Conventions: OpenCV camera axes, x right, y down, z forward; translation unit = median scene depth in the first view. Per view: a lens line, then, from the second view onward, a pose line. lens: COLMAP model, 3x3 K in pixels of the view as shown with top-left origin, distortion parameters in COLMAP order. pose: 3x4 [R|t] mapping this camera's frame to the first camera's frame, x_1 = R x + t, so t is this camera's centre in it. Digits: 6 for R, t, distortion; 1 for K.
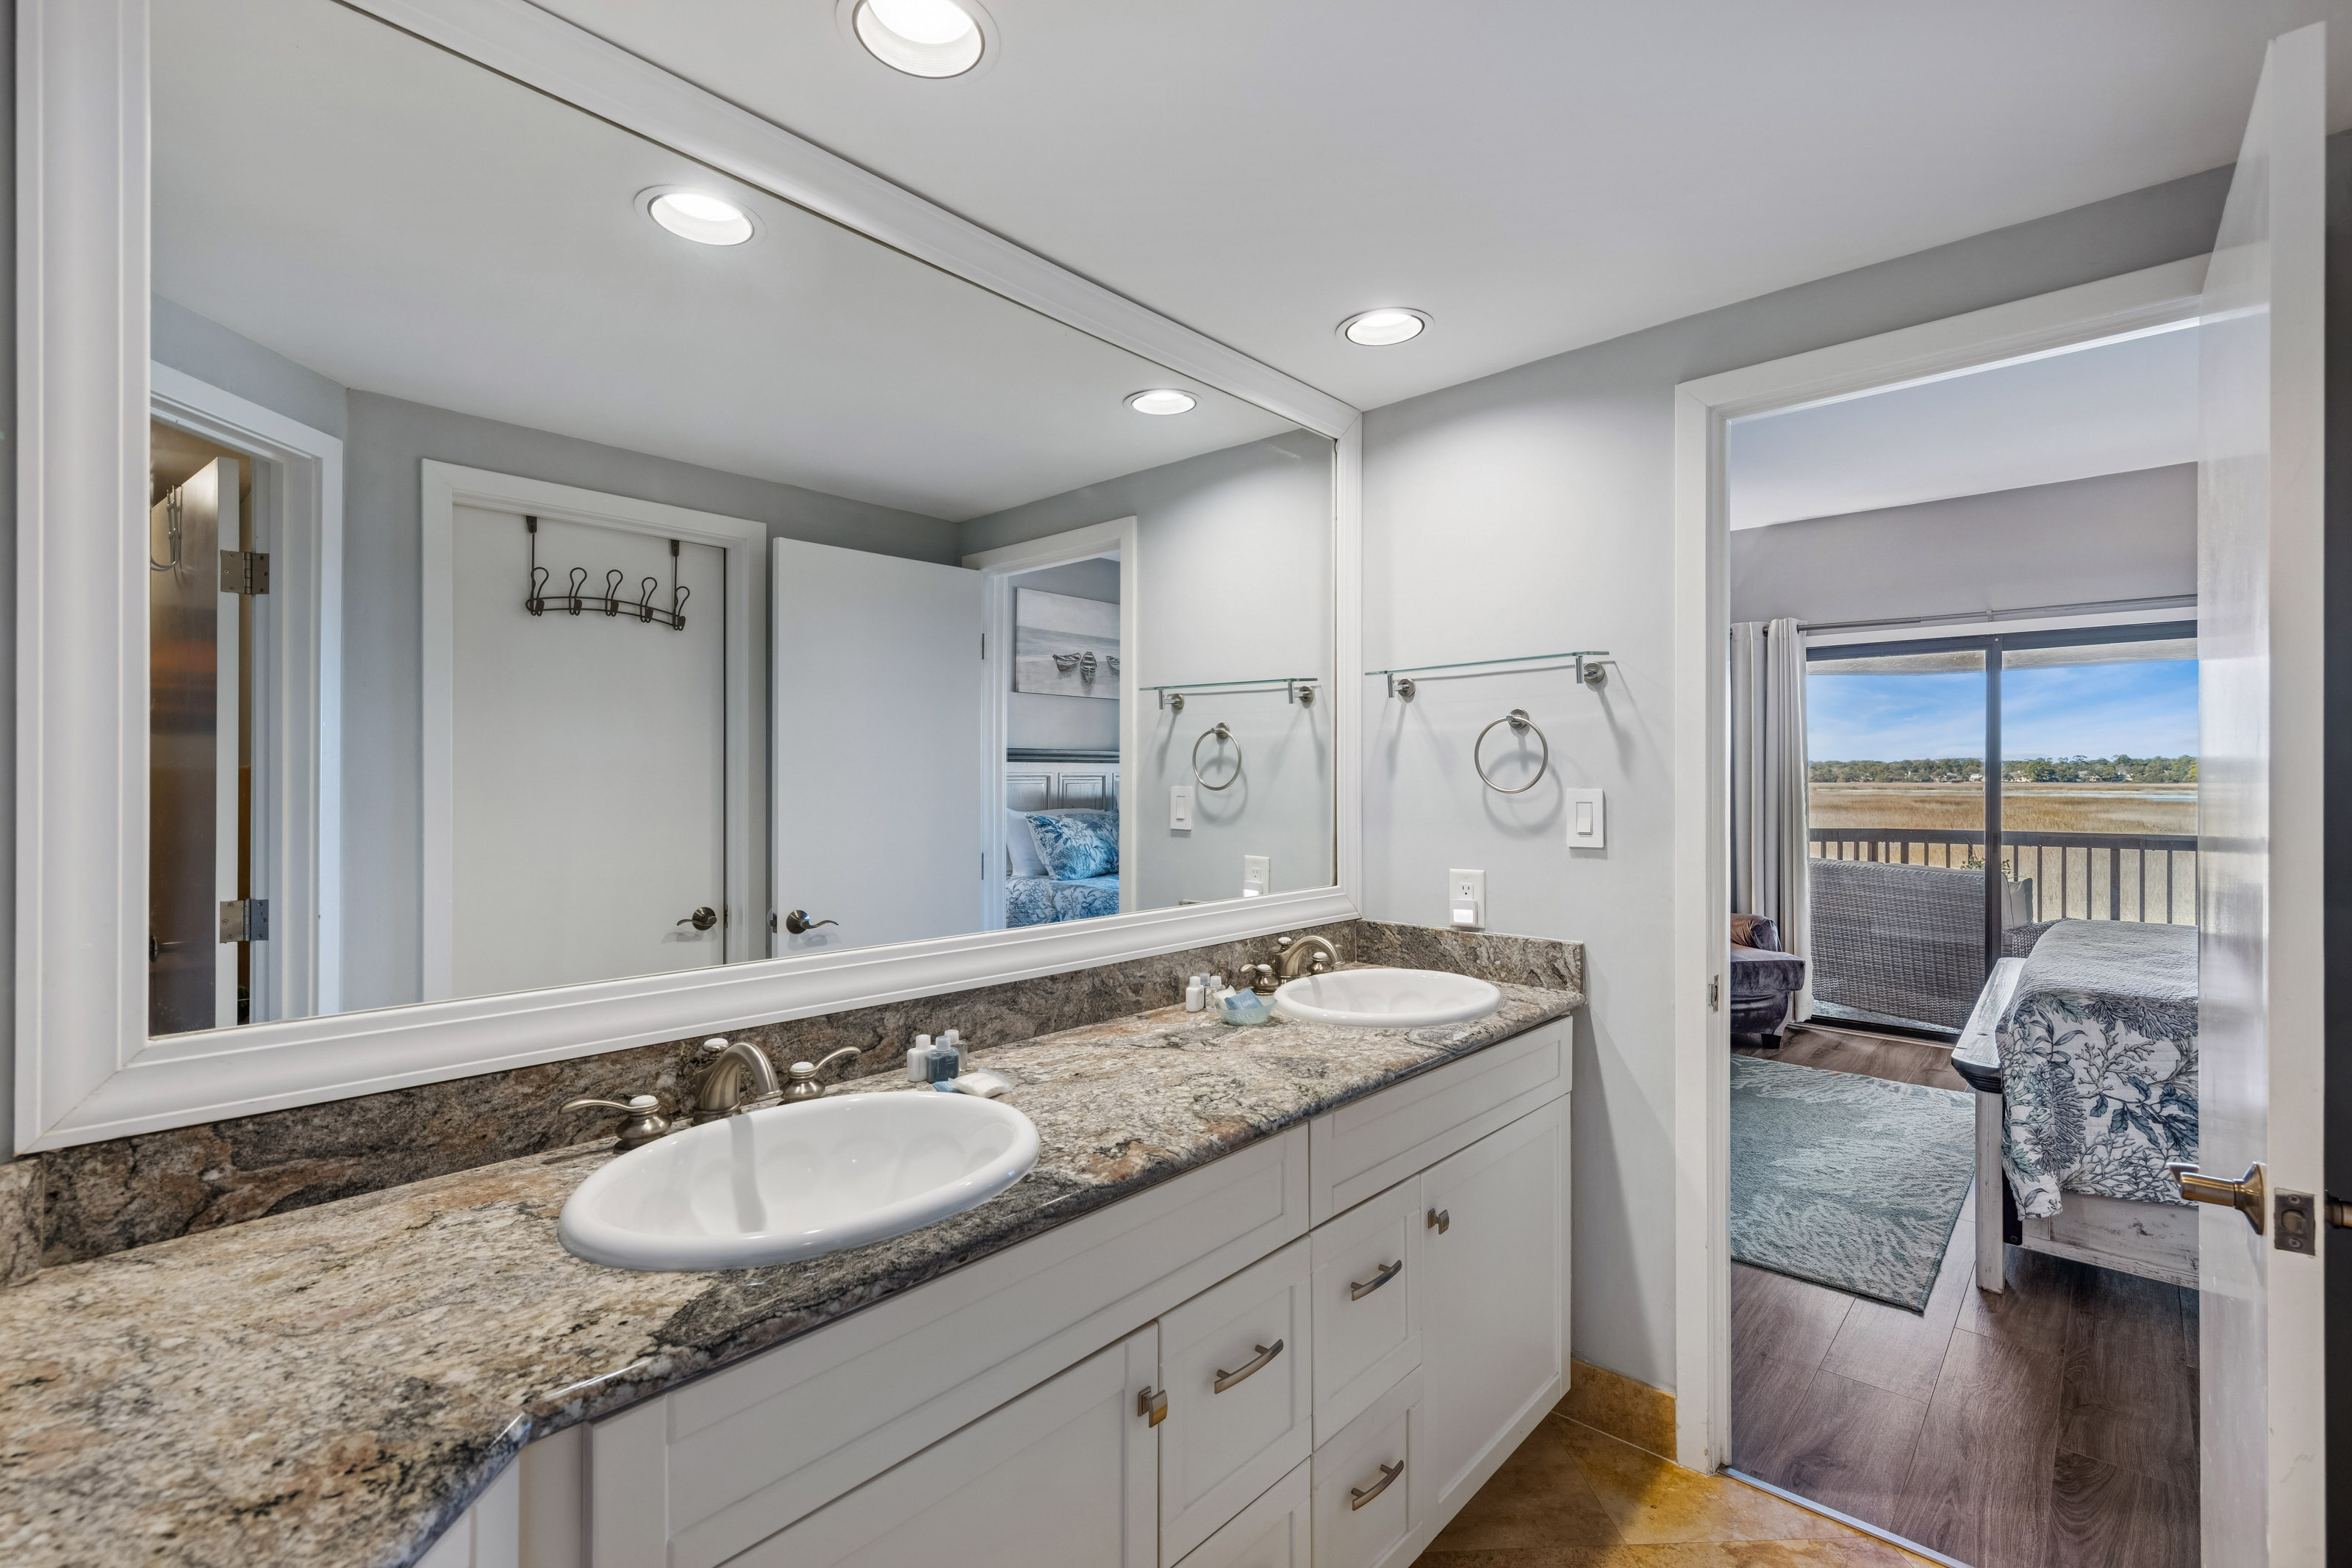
lens RADIAL K [[1038.0, 0, 1170.0], [0, 1038.0, 779.5], [0, 0, 1]] dist [0.003289, 0.000332]
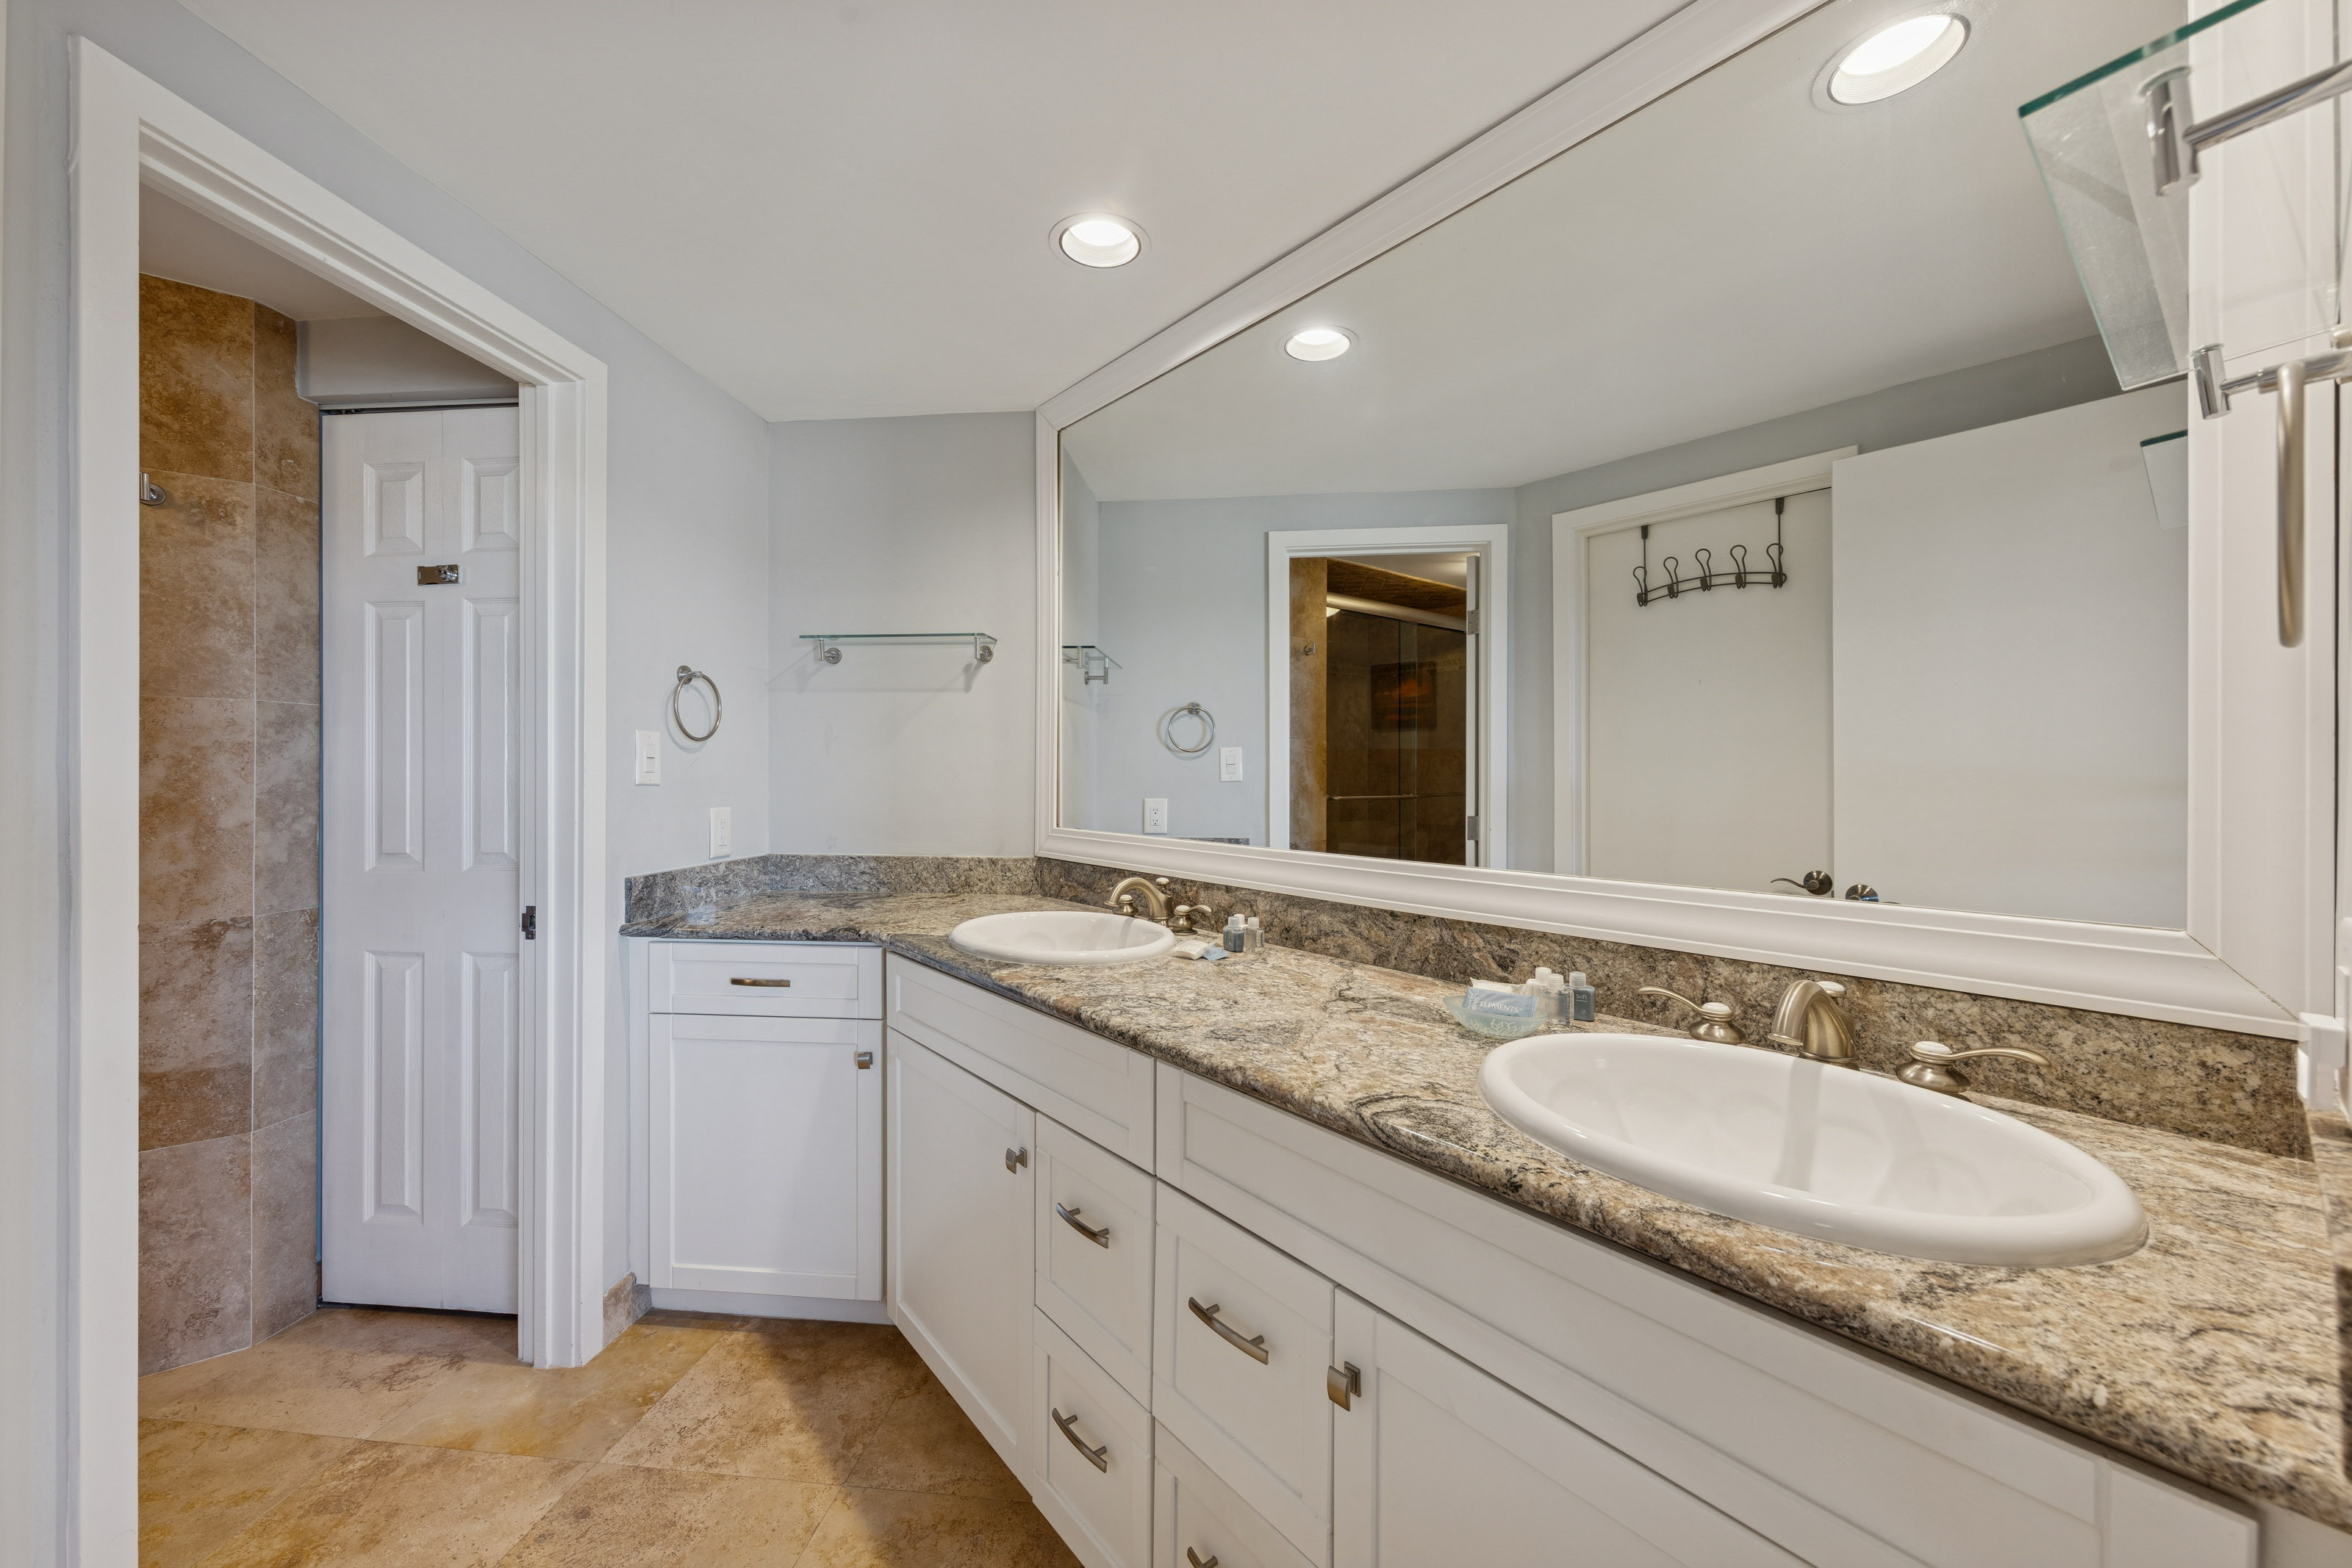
lens RADIAL K [[883.0, 0, 1184.1], [0, 883.0, 772.0], [0, 0, 1]] dist [0.007575, -0.000138]
pose [[-0.134525, -0.000551, -0.990910, 0.767884], [-0.000069, 1.000000, -0.000547, 0.058454], [0.990910, -0.000005, -0.134525, 0.943472]]
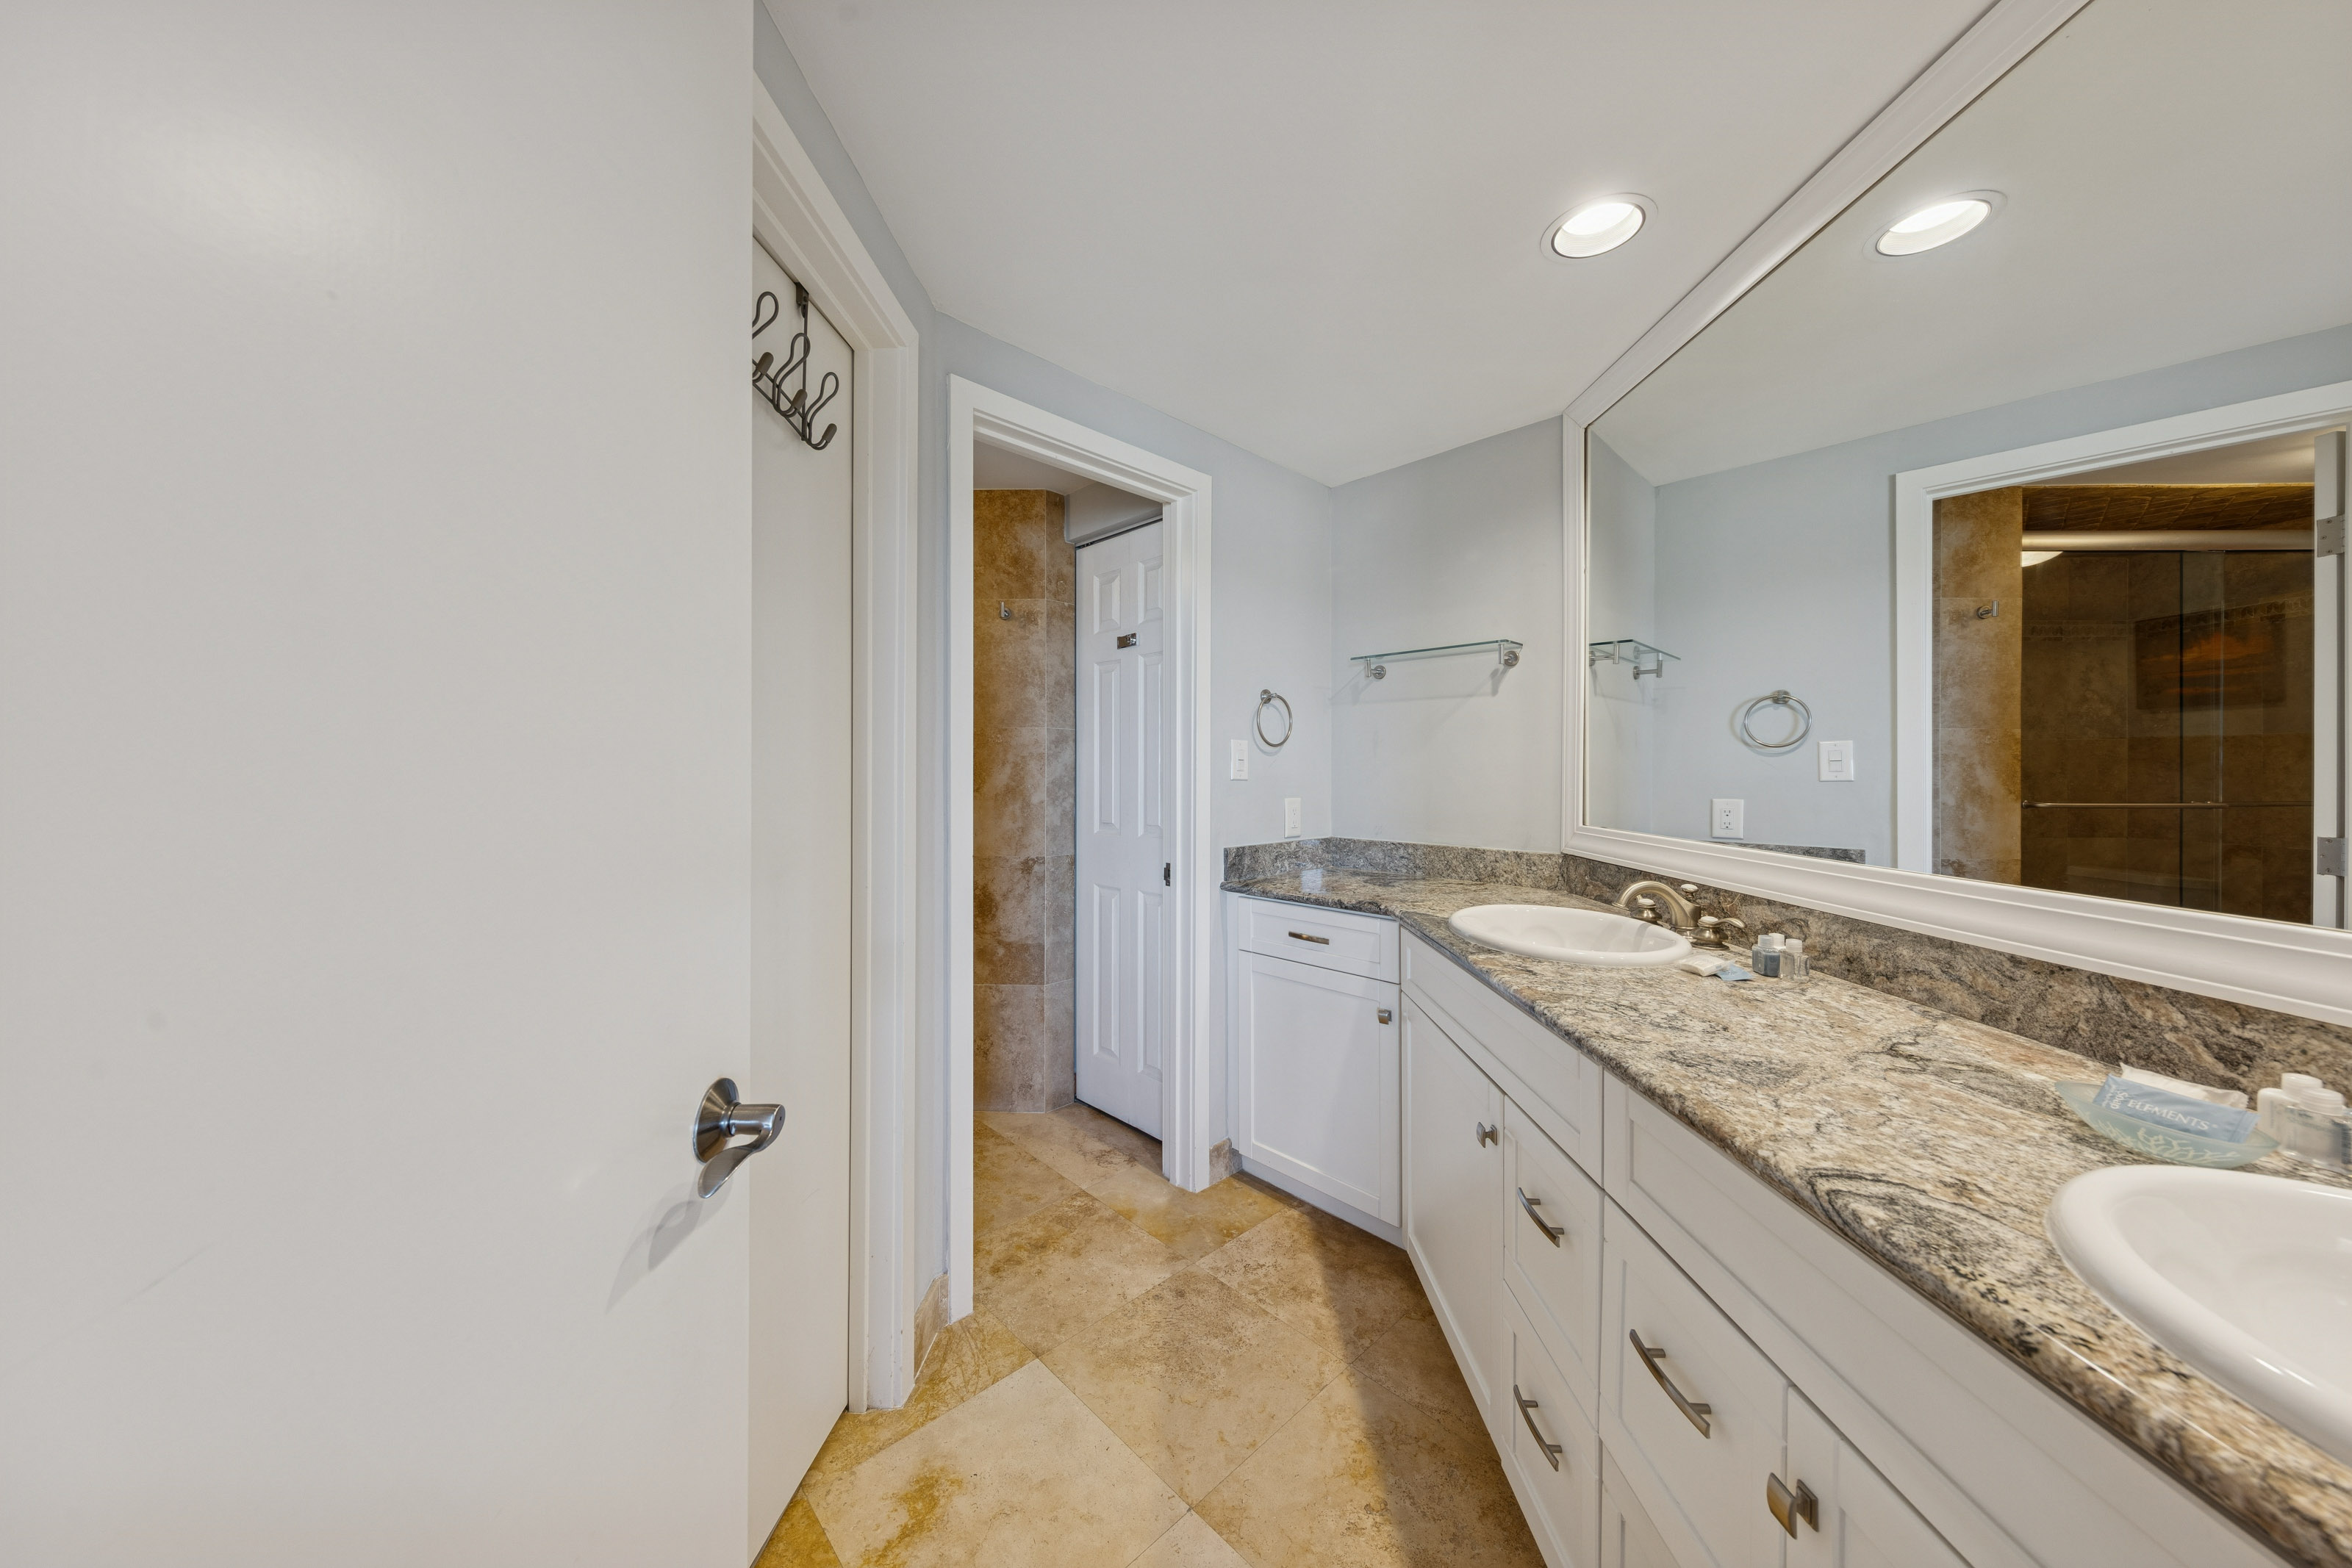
lens RADIAL K [[787.1, 0, 1181.5], [0, 787.1, 772.0], [0, 0, 1]] dist [0.014224, -0.003321]
pose [[-0.740735, 0.000683, -0.671797, 0.722004], [0.000629, 1.000000, 0.000323, 0.060118], [0.671797, -0.000183, -0.740736, 1.052173]]
